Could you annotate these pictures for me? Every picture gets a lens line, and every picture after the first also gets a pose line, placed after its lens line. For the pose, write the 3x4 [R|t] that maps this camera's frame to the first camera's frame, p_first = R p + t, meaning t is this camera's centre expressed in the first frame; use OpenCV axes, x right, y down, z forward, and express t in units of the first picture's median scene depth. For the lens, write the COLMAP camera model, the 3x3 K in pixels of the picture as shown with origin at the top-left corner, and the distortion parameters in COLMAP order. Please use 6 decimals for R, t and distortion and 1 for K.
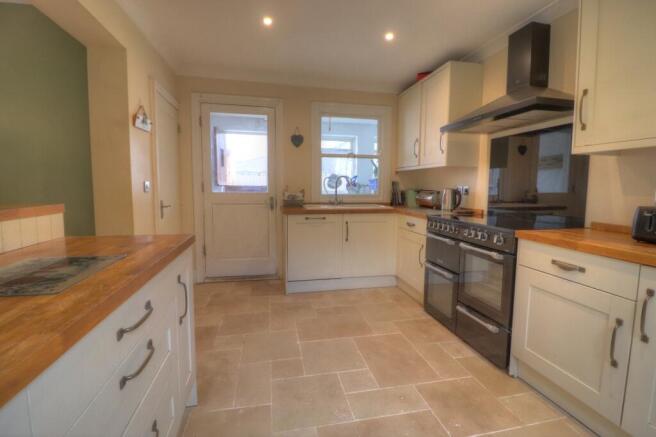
lens RADIAL K [[312.2, 0, 333.0], [0, 312.2, 213.7], [0, 0, 1]] dist [-0.000890, -0.000161]
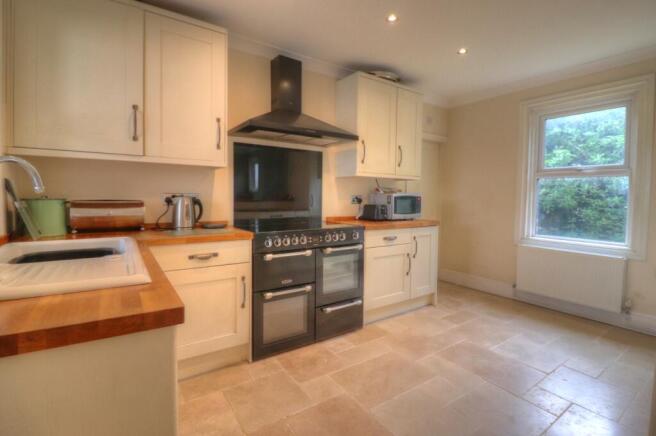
lens RADIAL K [[312.2, 0, 333.0], [0, 312.2, 213.2], [0, 0, 1]] dist [-0.000890, -0.000161]
pose [[-0.386593, -0.070284, 0.919568, -0.536259], [0.065358, 0.992497, 0.103336, -0.128149], [-0.919932, 0.100050, -0.379099, 1.319023]]
